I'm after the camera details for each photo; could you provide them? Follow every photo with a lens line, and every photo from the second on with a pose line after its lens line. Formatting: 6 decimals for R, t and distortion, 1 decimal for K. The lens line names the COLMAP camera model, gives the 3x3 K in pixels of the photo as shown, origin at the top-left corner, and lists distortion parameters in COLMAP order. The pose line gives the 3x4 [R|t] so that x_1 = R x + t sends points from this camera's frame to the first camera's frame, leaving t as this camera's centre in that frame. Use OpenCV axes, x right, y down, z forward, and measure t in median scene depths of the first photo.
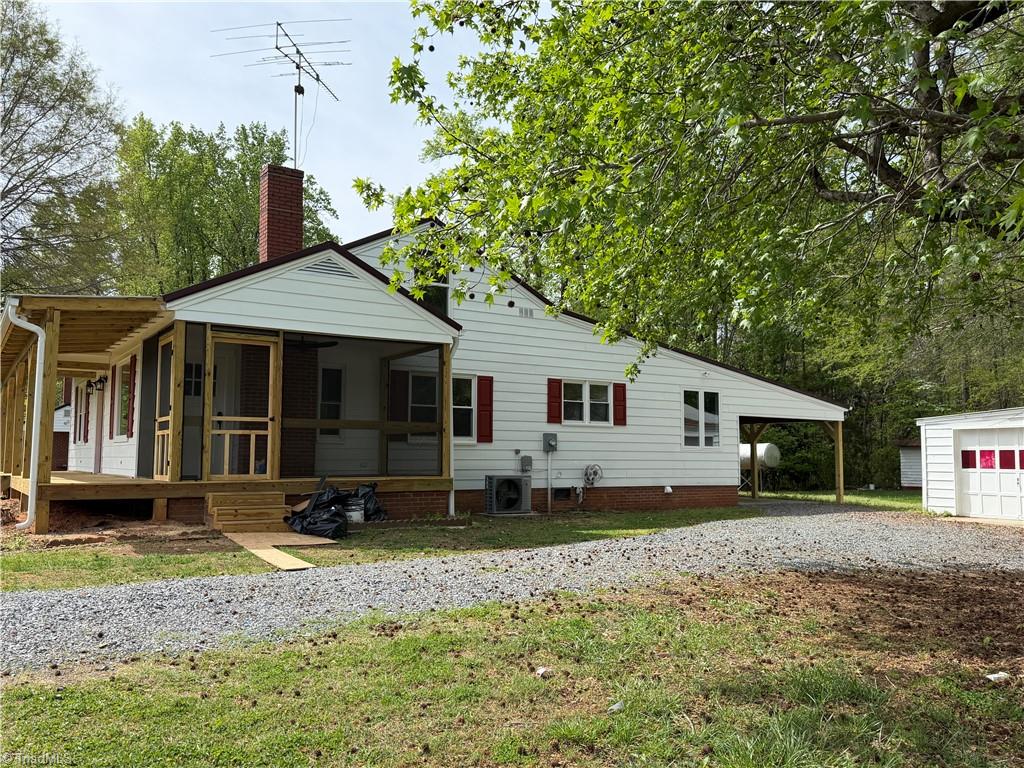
lens RADIAL K [[841.2, 0, 512.6], [0, 841.2, 380.6], [0, 0, 1]] dist [0.050622, -0.022021]
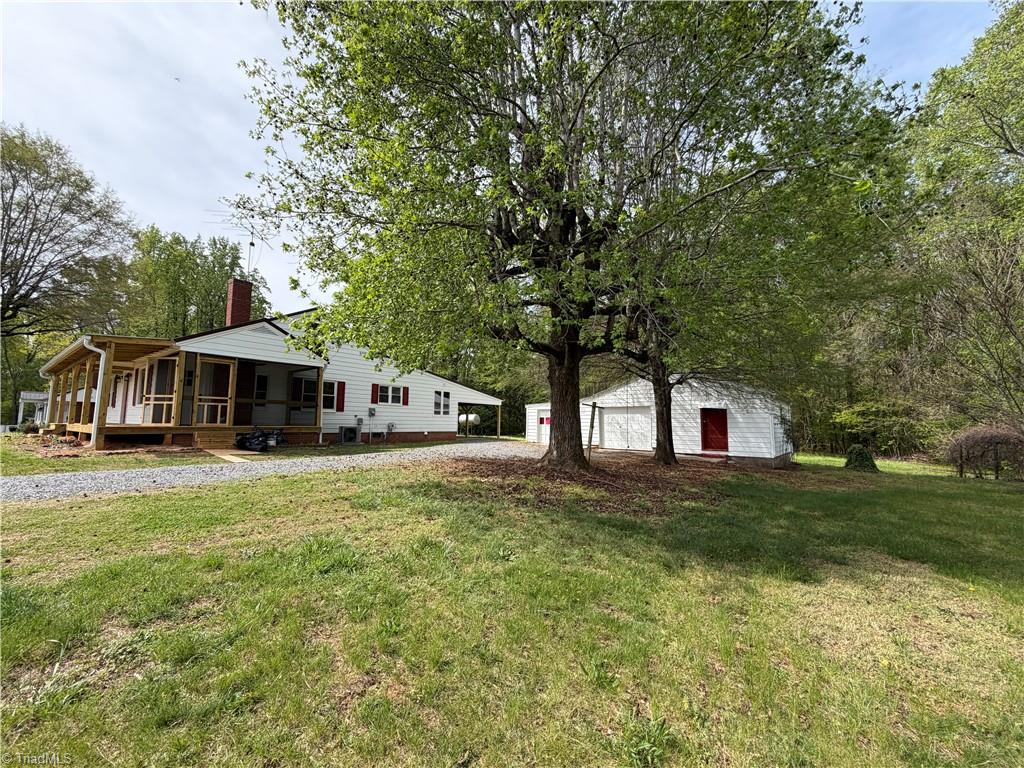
lens RADIAL K [[413.6, 0, 508.3], [0, 413.6, 385.4], [0, 0, 1]] dist [0.002630, 0.001115]
pose [[0.947329, 0.036894, 0.318129, 0.041011], [-0.037280, 0.999293, -0.004878, -0.007058], [-0.318085, -0.007239, 0.948035, -0.185501]]
